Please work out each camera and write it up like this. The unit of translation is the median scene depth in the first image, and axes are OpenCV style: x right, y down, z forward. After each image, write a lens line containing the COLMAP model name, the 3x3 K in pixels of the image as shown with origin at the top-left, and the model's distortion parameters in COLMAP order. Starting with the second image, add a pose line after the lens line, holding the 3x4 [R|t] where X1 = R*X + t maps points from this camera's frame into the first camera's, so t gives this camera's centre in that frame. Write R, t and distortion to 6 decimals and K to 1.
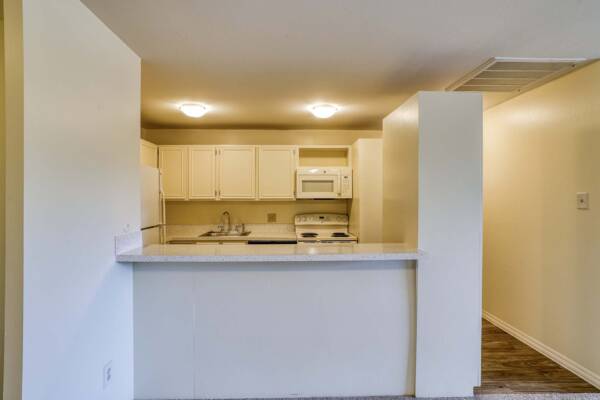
lens RADIAL K [[260.6, 0, 299.4], [0, 260.6, 197.3], [0, 0, 1]] dist [-0.017490, 0.002516]
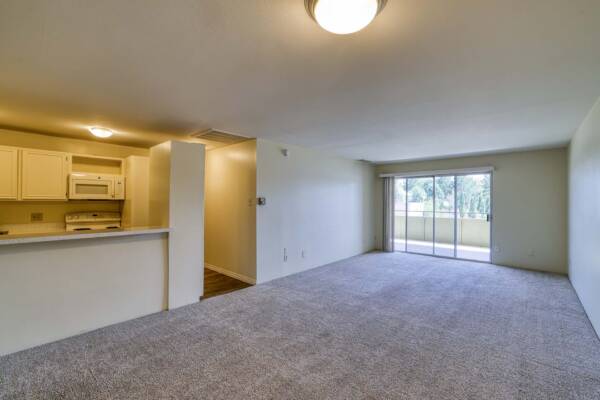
lens RADIAL K [[260.6, 0, 295.2], [0, 260.6, 203.9], [0, 0, 1]] dist [-0.017490, 0.002516]
pose [[0.693422, -0.000357, 0.720531, -0.138035], [-0.009945, 0.999900, 0.010066, 0.004489], [-0.720463, -0.014146, 0.693350, -0.509947]]
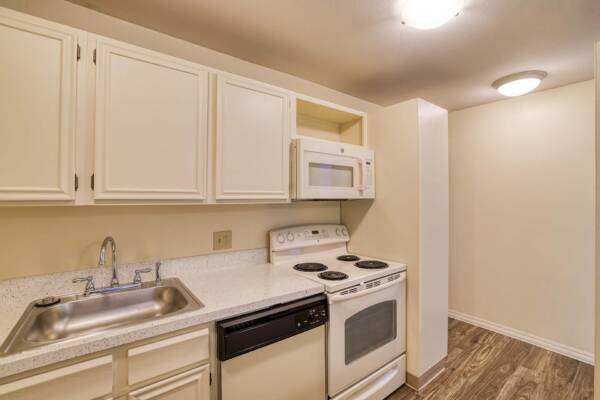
lens RADIAL K [[260.6, 0, 300.5], [0, 260.6, 197.2], [0, 0, 1]] dist [-0.017490, 0.002516]
pose [[0.803990, 0.005827, 0.594615, -0.292089], [-0.004757, 0.999983, -0.003367, 0.003522], [-0.594624, -0.000122, 0.804004, 0.590234]]
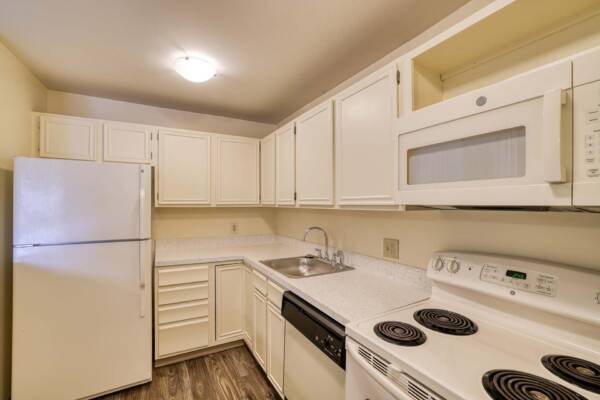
lens RADIAL K [[260.6, 0, 288.5], [0, 260.6, 202.7], [0, 0, 1]] dist [-0.017490, 0.002516]
pose [[0.467393, -0.001917, -0.884048, 0.223642], [0.001007, 0.999998, -0.001637, 0.002160], [0.884049, -0.000125, 0.467394, 0.692963]]
